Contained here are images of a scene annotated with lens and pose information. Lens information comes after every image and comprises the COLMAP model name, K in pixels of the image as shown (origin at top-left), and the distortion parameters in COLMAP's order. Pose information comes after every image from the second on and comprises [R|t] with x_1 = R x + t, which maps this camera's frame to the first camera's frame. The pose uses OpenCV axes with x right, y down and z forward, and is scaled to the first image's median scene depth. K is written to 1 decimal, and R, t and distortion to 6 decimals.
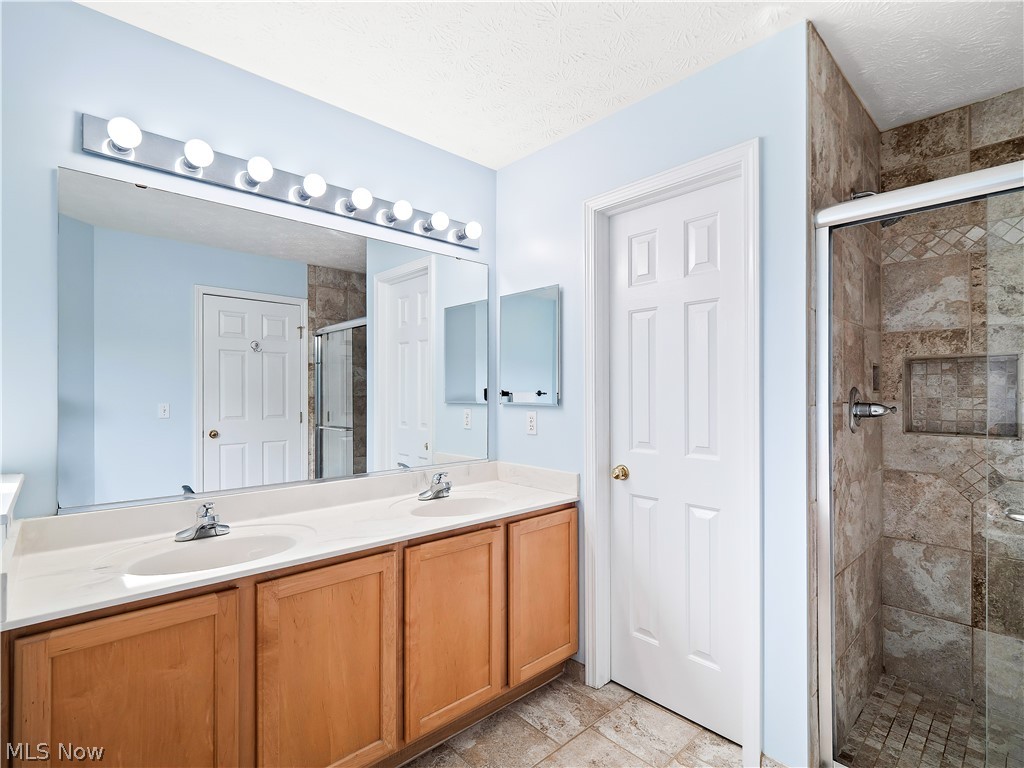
lens RADIAL K [[505.6, 0, 511.0], [0, 505.6, 393.1], [0, 0, 1]] dist [0.005857, -0.000918]
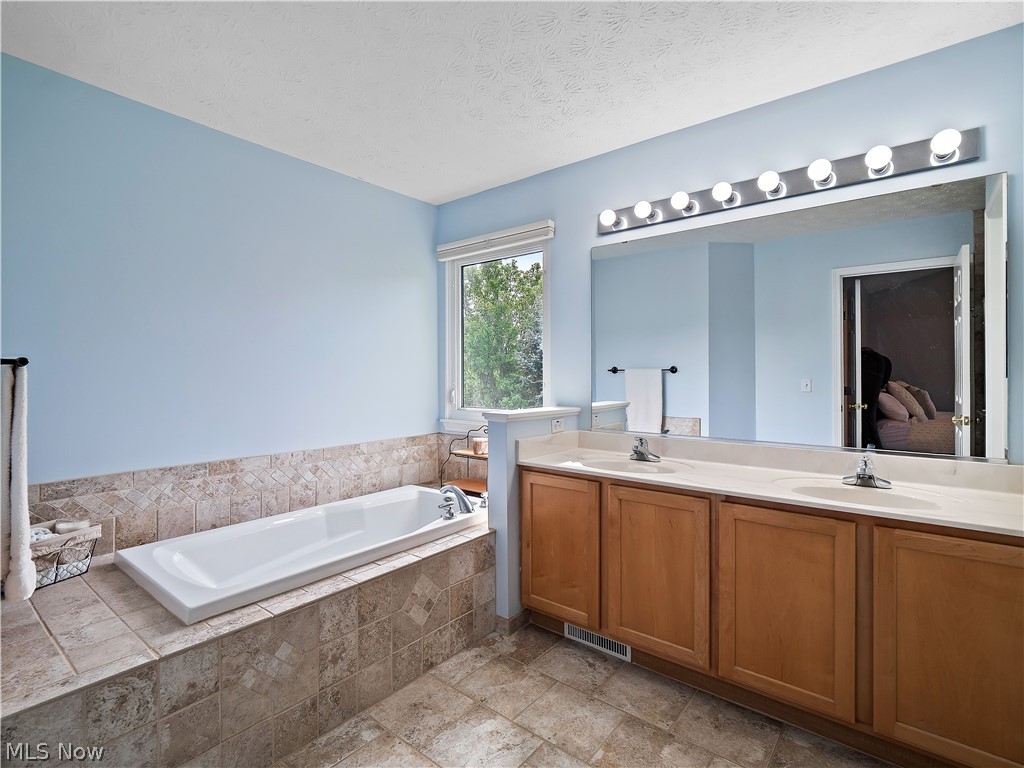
lens RADIAL K [[505.6, 0, 507.7], [0, 505.6, 375.7], [0, 0, 1]] dist [0.005857, -0.000918]
pose [[0.142292, 0.003292, -0.989819, 1.501749], [-0.003698, 0.999989, 0.002794, 0.047658], [0.989818, 0.003262, 0.142303, 0.670216]]
